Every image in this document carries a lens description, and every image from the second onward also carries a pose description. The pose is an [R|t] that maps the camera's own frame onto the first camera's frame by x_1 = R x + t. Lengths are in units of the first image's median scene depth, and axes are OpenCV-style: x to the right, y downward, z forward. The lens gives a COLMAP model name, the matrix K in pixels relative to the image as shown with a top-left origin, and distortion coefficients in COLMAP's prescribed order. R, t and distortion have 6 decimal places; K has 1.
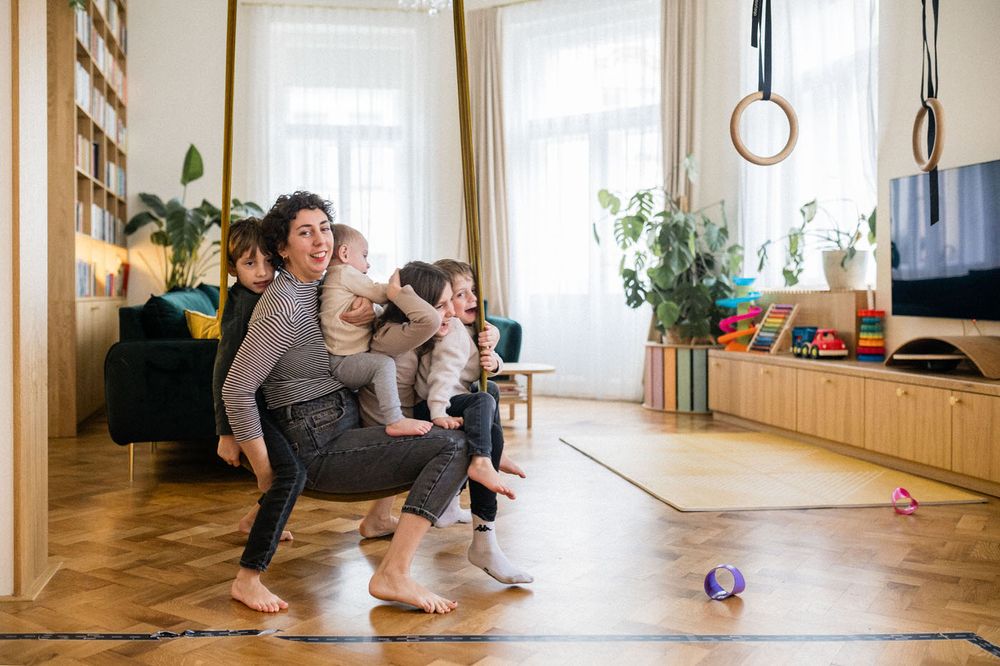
lens RADIAL K [[979.4, 0, 493.8], [0, 979.4, 340.3], [0, 0, 1]] dist [-0.008183, 0.000000]
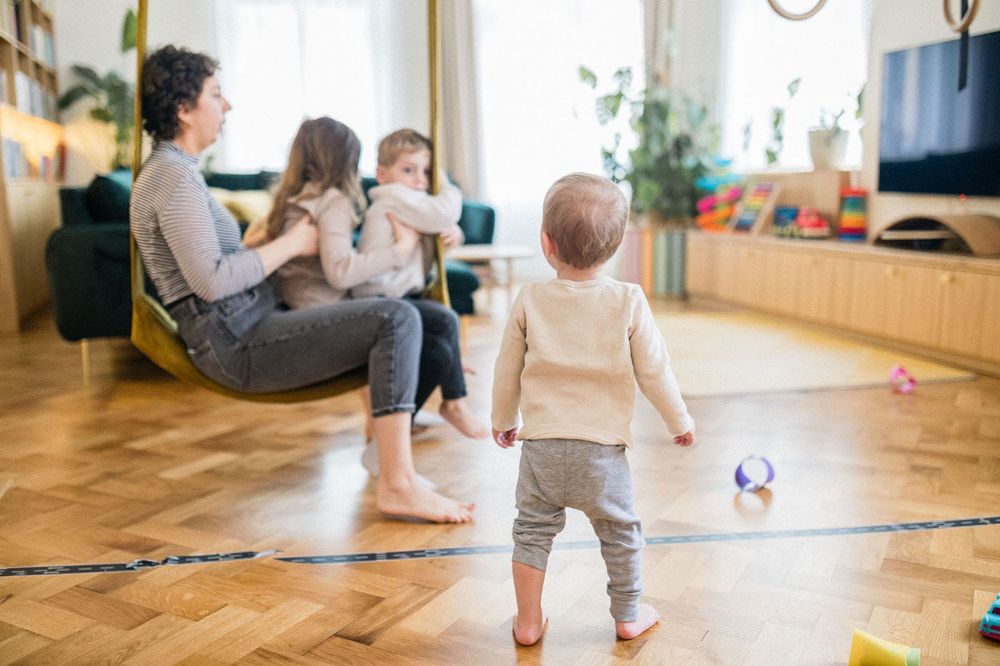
lens RADIAL K [[831.7, 0, 505.3], [0, 831.7, 335.3], [0, 0, 1]] dist [-0.003850, 0.001086]
pose [[0.992062, -0.025477, 0.123143, -0.074603], [0.010426, 0.992555, 0.121352, 0.010151], [-0.125318, -0.119105, 0.984941, 0.186150]]
